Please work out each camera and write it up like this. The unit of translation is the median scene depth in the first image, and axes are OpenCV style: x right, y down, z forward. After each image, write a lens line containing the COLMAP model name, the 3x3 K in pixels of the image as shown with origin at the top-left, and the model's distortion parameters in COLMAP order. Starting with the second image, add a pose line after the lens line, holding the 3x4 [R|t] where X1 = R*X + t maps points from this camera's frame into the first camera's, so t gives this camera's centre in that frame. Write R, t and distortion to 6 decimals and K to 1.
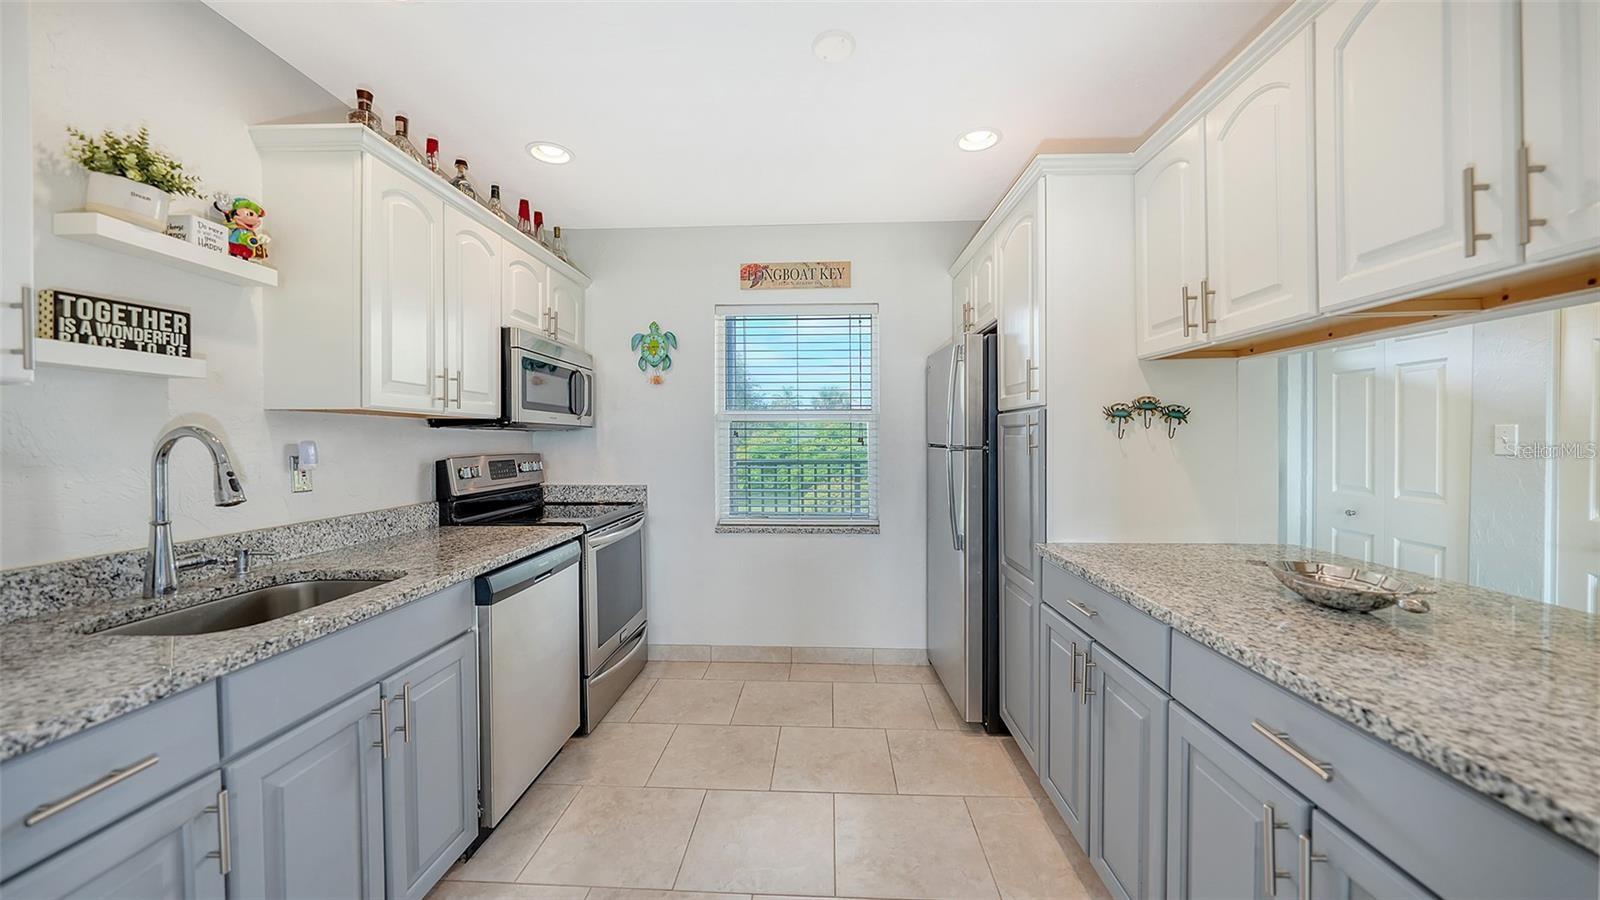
lens RADIAL K [[562.6, 0, 799.1], [0, 562.6, 443.8], [0, 0, 1]] dist [-0.001122, -0.000087]
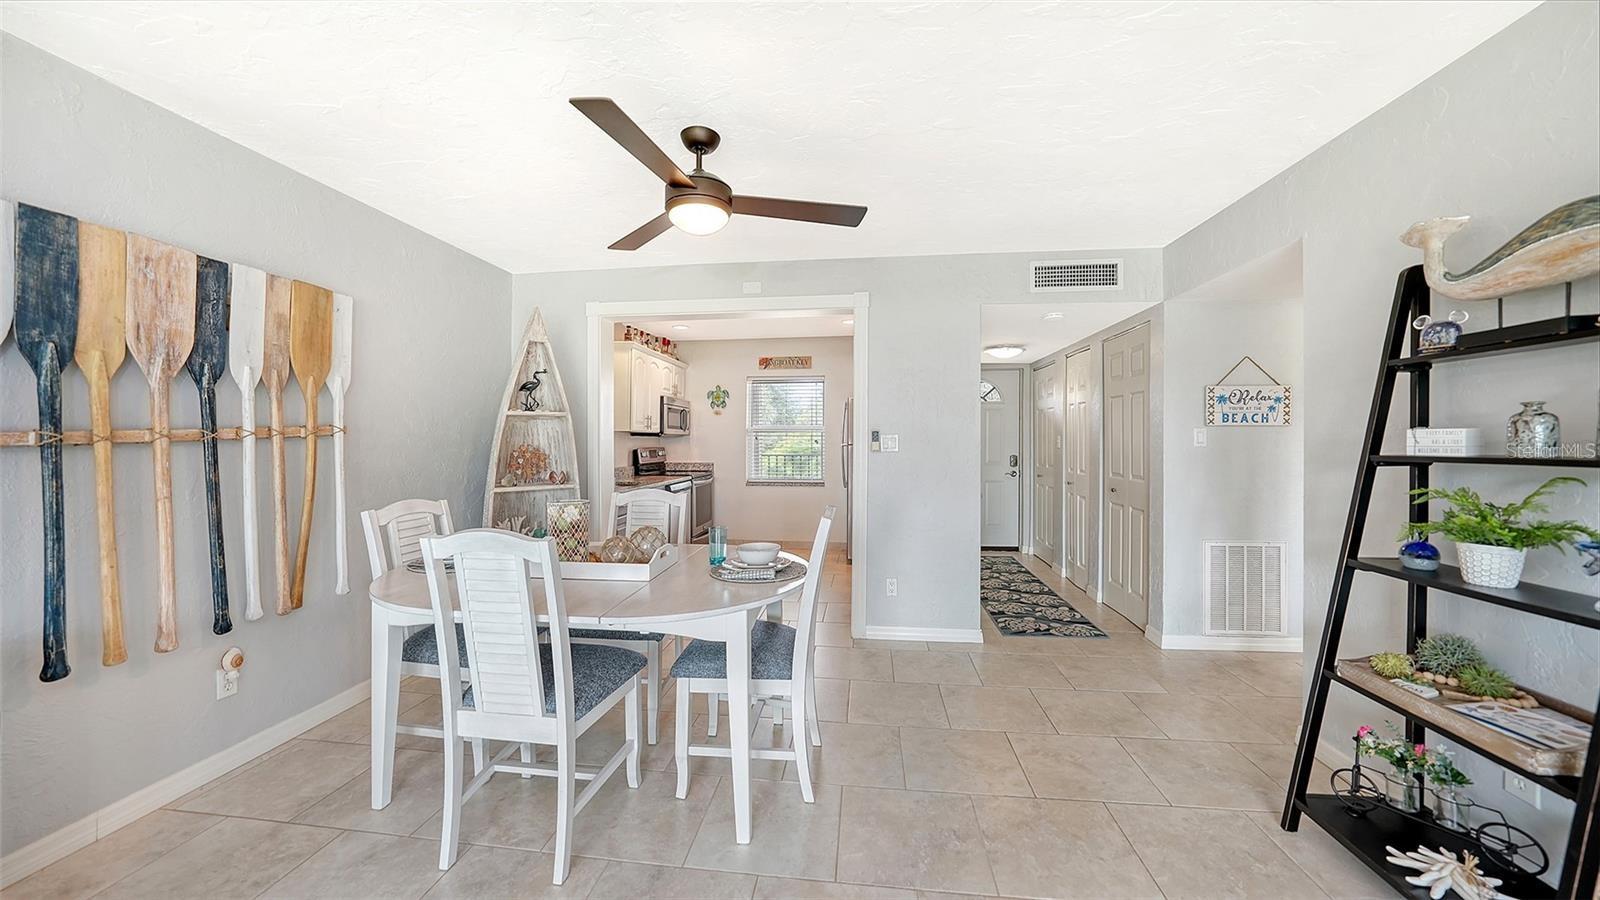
lens RADIAL K [[562.4, 0, 810.2], [0, 562.4, 440.7], [0, 0, 1]] dist [0.001317, 0.000002]
pose [[0.998588, 0.002782, -0.053044, 0.304483], [-0.003126, 0.999975, -0.006408, 0.005784], [0.053024, 0.006565, 0.998572, -1.657425]]
